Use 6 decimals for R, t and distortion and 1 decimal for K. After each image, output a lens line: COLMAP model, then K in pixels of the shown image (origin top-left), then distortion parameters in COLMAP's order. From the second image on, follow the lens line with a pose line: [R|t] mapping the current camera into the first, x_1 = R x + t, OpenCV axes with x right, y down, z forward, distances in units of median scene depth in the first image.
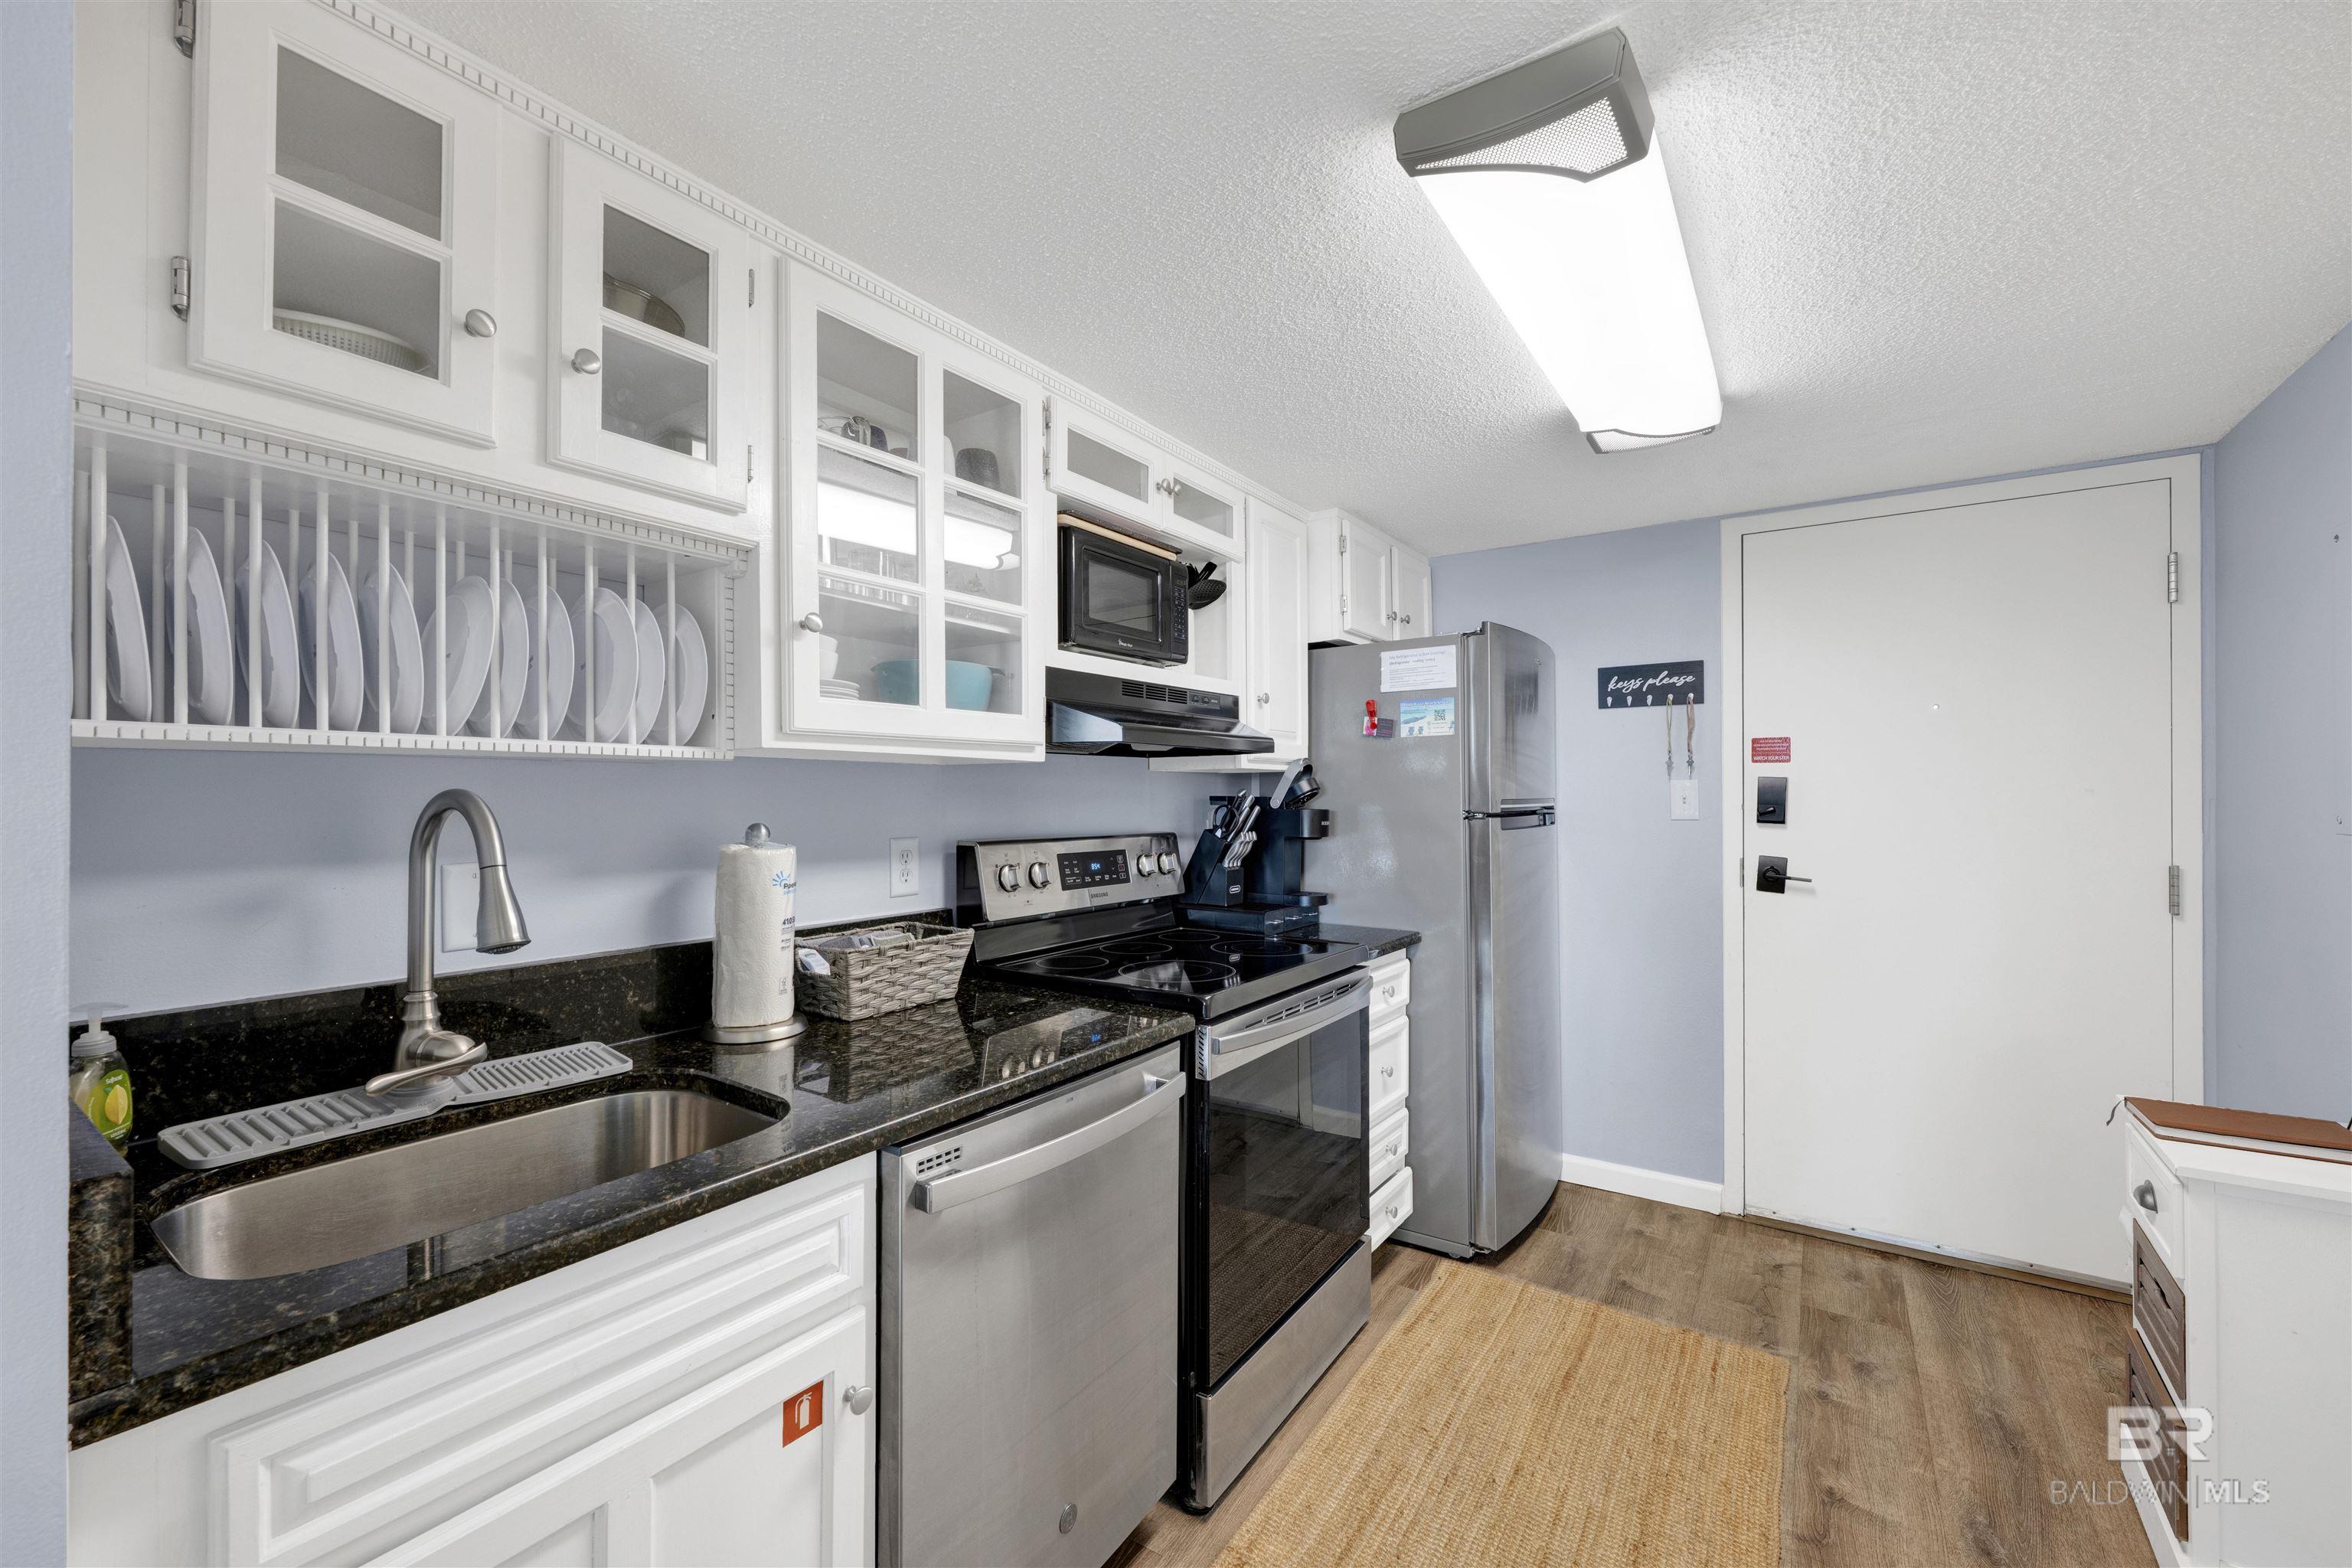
lens RADIAL K [[955.4, 0, 1176.0], [0, 955.4, 784.0], [0, 0, 1]] dist [-0.000694, -0.000126]
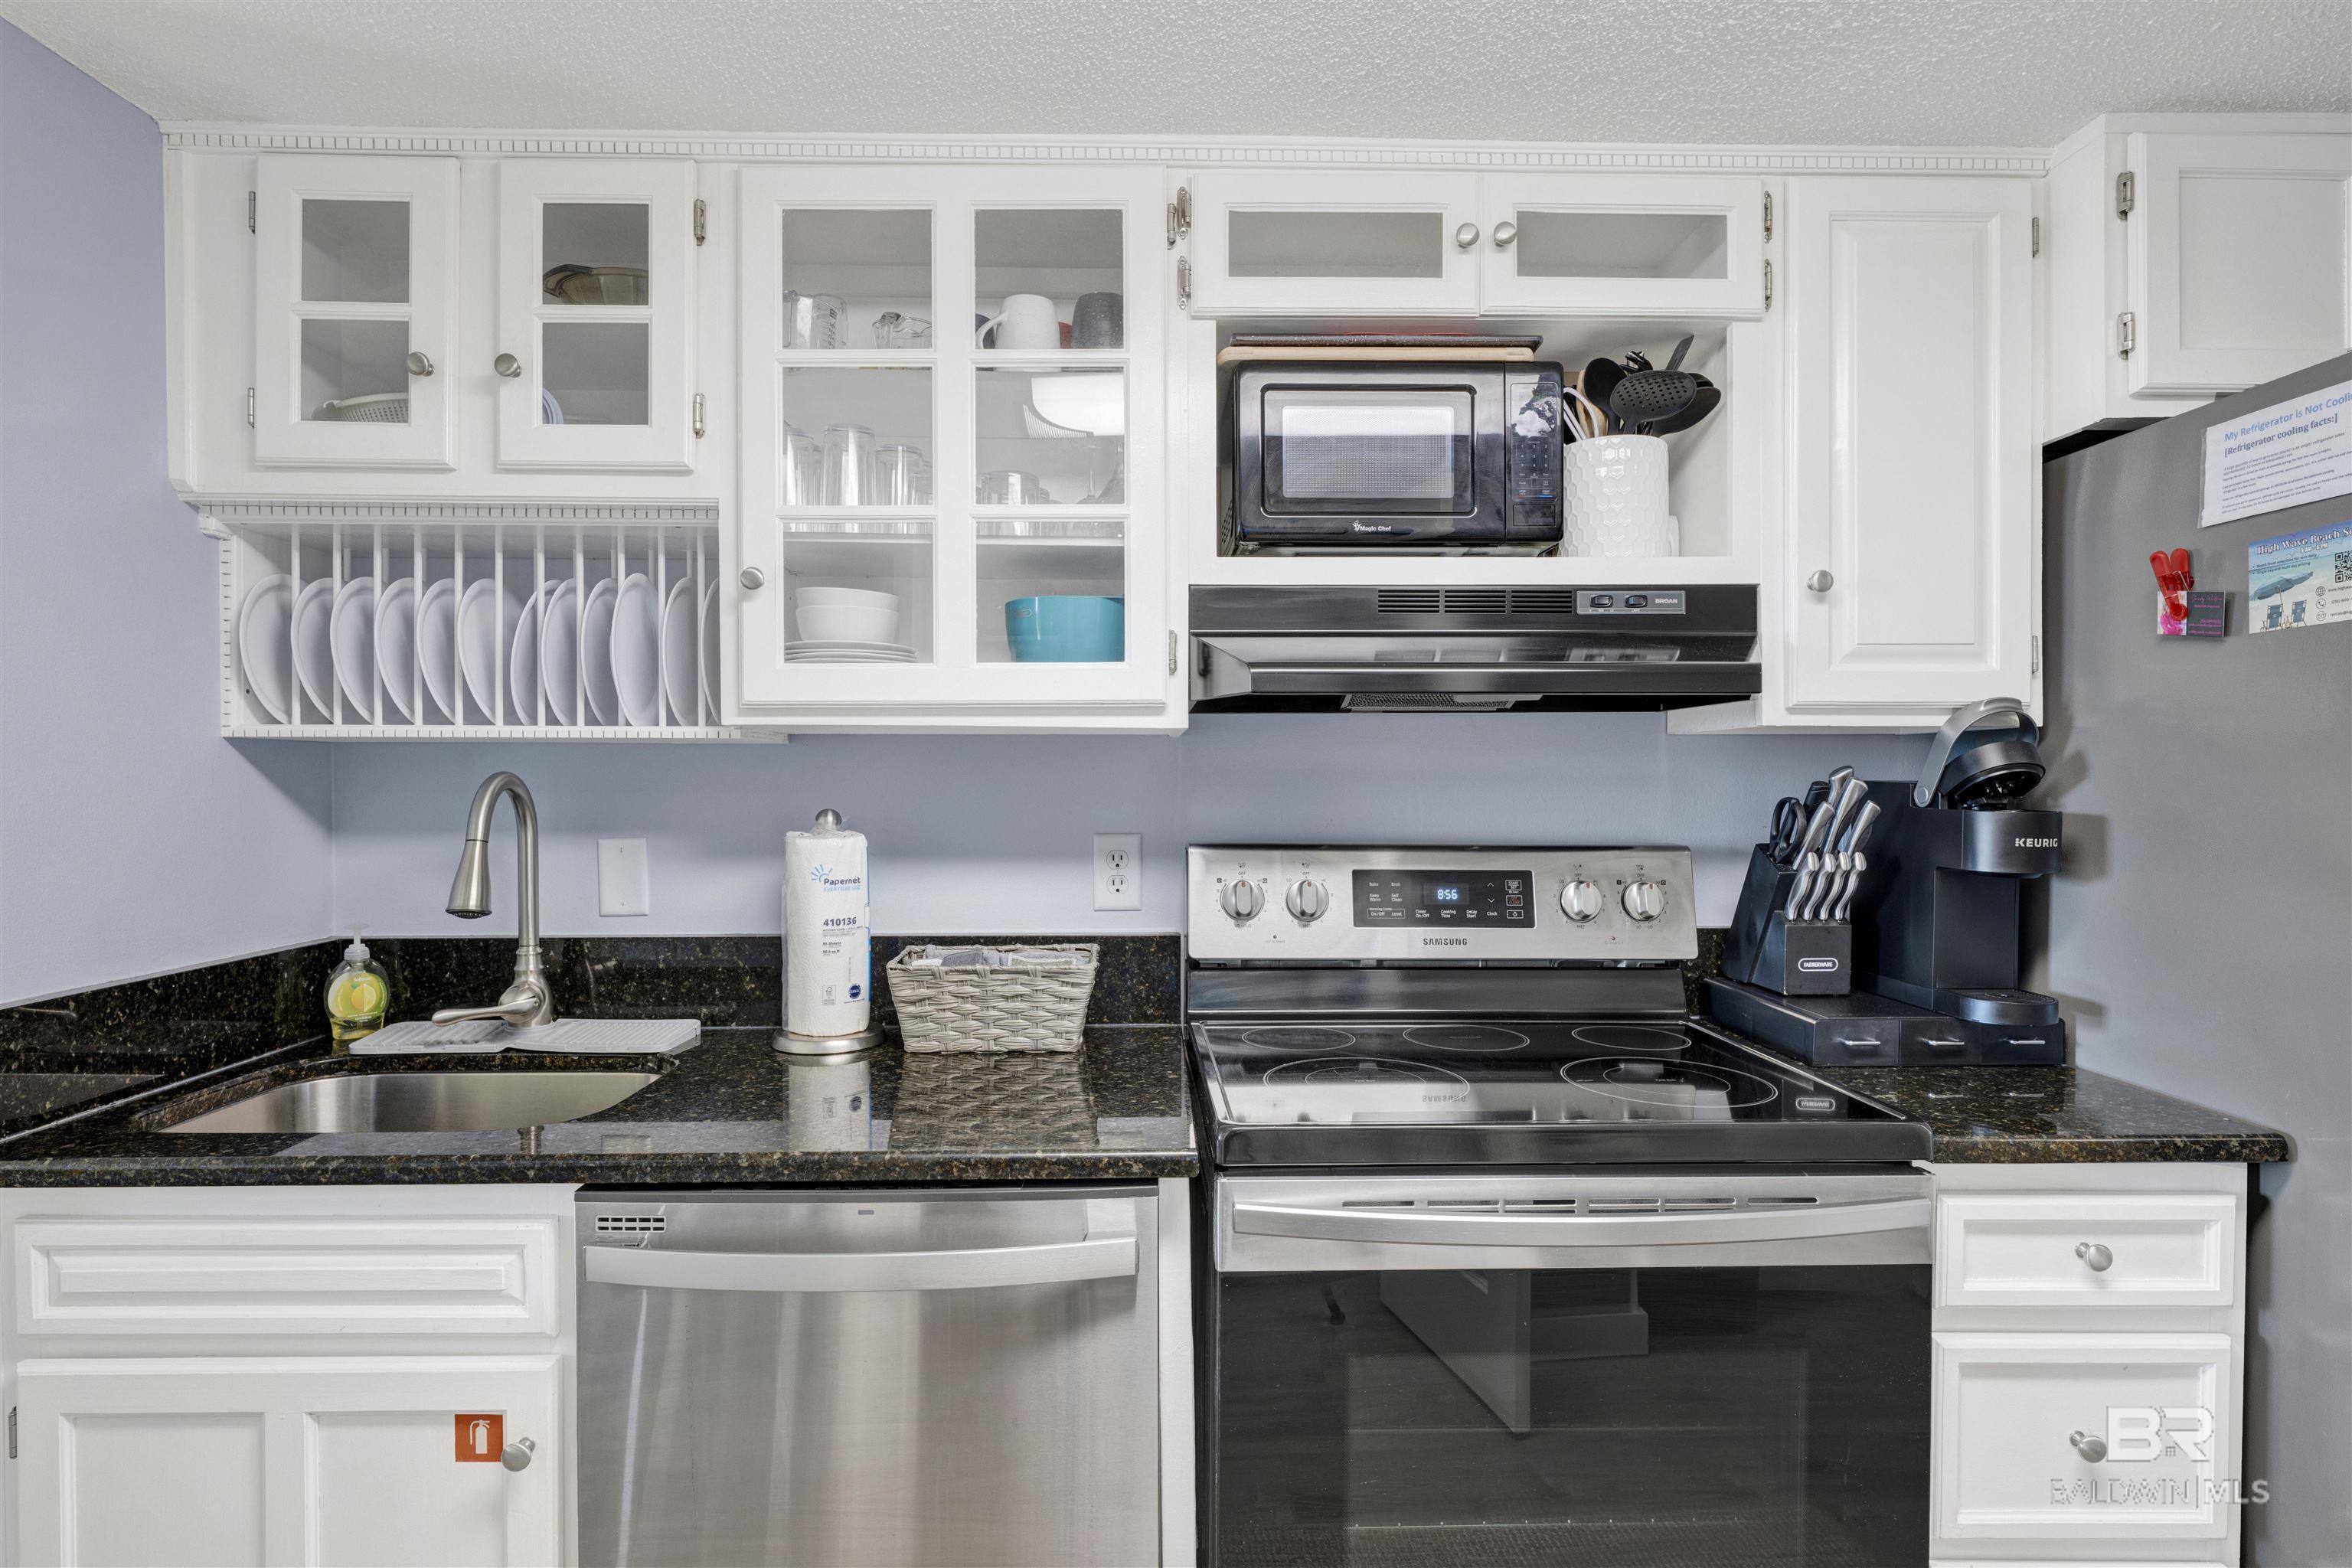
lens RADIAL K [[1233.9, 0, 1176.0], [0, 1233.9, 784.0], [0, 0, 1]] dist [-0.000997, -0.000259]
pose [[0.585997, 0.006739, -0.810285, 0.482134], [0.008405, 0.999861, 0.014394, 0.002826], [0.810270, -0.015246, 0.585859, 0.418387]]
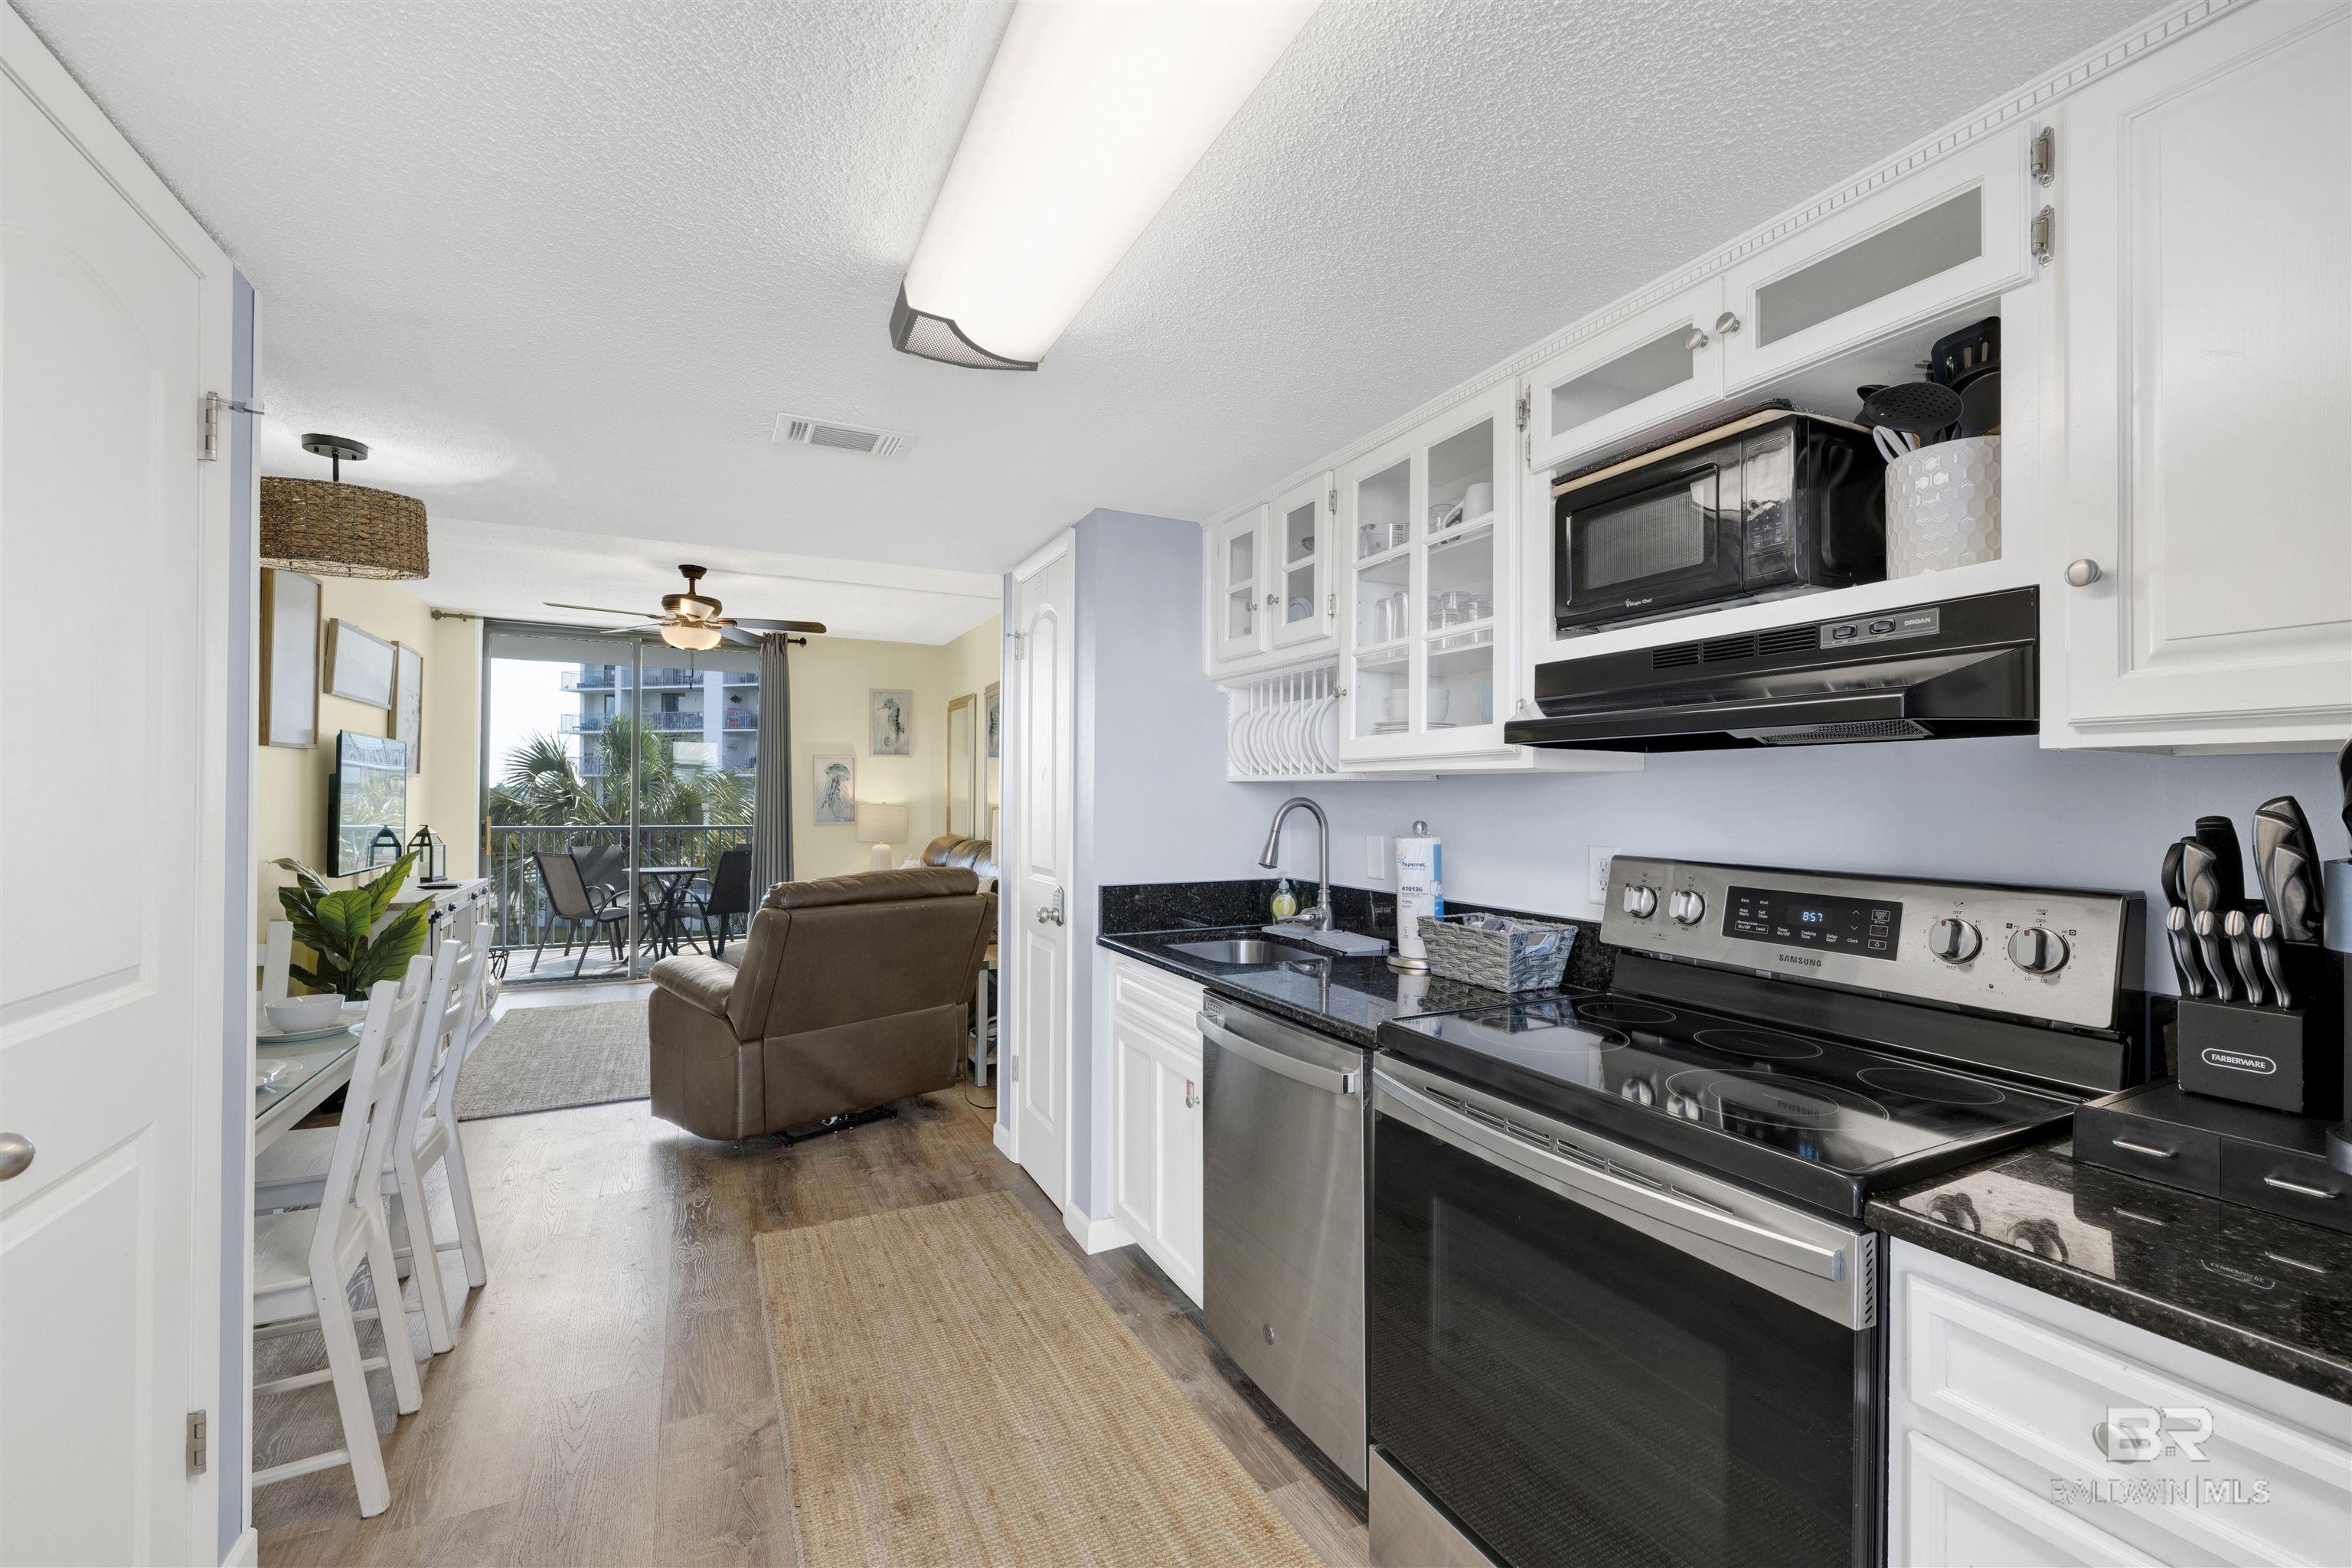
lens RADIAL K [[1018.5, 0, 1165.9], [0, 1018.5, 787.6], [0, 0, 1]] dist [-0.001515, -0.000100]
pose [[-0.512758, -0.005156, -0.858518, 0.775125], [0.008361, 0.999905, -0.010999, 0.002931], [0.858492, -0.012818, -0.512666, 1.035748]]
